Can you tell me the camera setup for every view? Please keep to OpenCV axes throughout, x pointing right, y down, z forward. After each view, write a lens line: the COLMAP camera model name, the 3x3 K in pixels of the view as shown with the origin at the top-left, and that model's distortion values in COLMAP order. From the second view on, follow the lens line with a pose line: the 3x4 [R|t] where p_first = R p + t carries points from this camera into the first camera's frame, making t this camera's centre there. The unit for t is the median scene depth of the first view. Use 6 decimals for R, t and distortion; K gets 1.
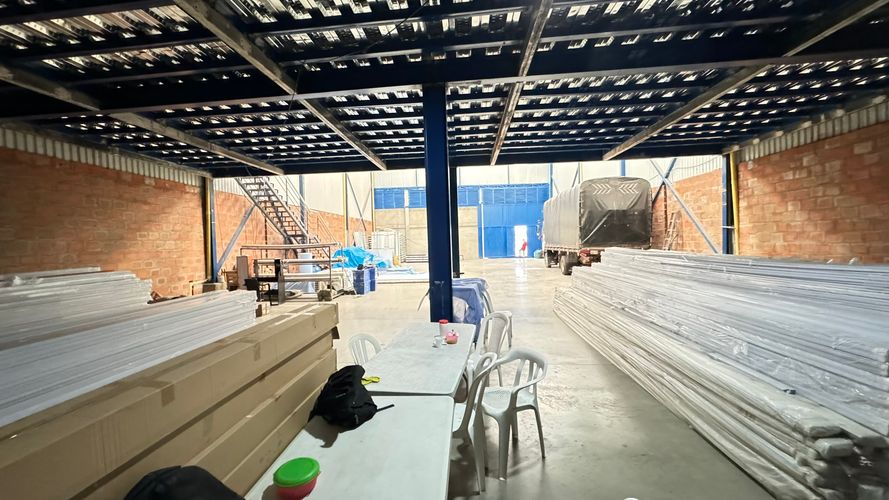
lens RADIAL K [[354.1, 0, 447.1], [0, 354.1, 247.1], [0, 0, 1]] dist [-0.002868, 0.000511]
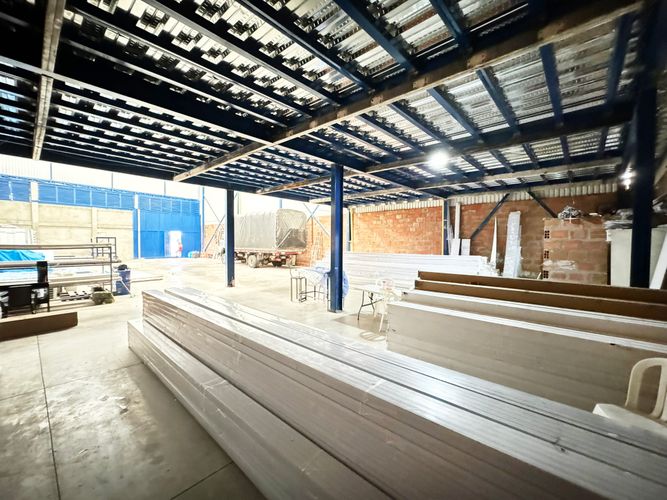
lens RADIAL K [[265.4, 0, 332.9], [0, 265.4, 250.8], [0, 0, 1]] dist [-0.002308, 0.000210]
pose [[0.605251, 0.007075, 0.796003, -0.439035], [-0.010232, 0.999947, -0.001108, 0.004109], [-0.795969, -0.007474, 0.605292, 0.052306]]
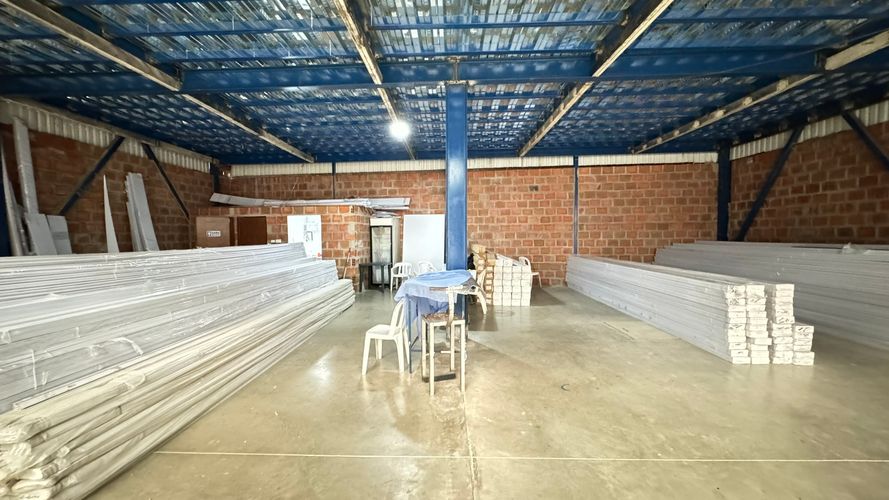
lens RADIAL K [[354.1, 0, 444.9], [0, 354.1, 251.1], [0, 0, 1]] dist [-0.002868, 0.000511]
pose [[-0.998145, 0.038345, -0.047282, 0.023827], [0.035137, 0.997141, 0.066893, -0.005107], [0.049712, 0.065108, -0.996639, 0.776776]]
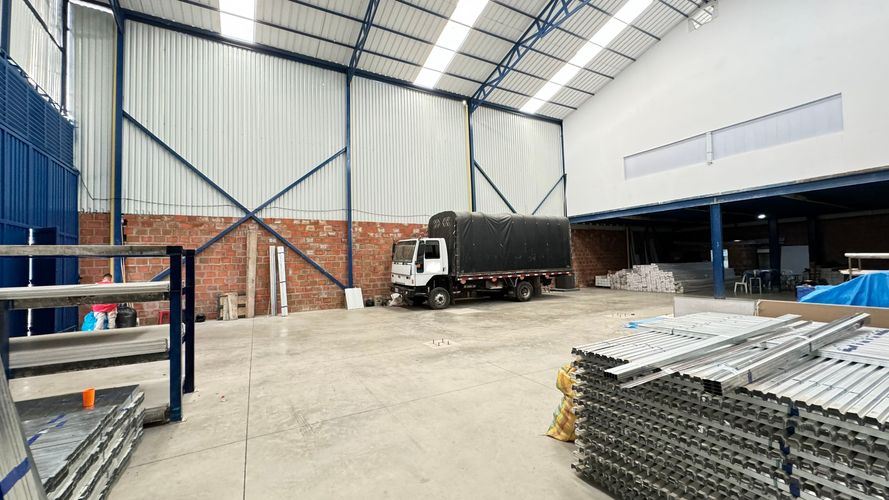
lens RADIAL K [[354.1, 0, 444.2], [0, 354.1, 251.0], [0, 0, 1]] dist [-0.002868, 0.000511]
pose [[-0.541217, 0.069430, 0.838012, -0.433611], [0.056668, 0.997331, -0.046032, -0.031206], [-0.838971, 0.022575, -0.543707, 2.062793]]
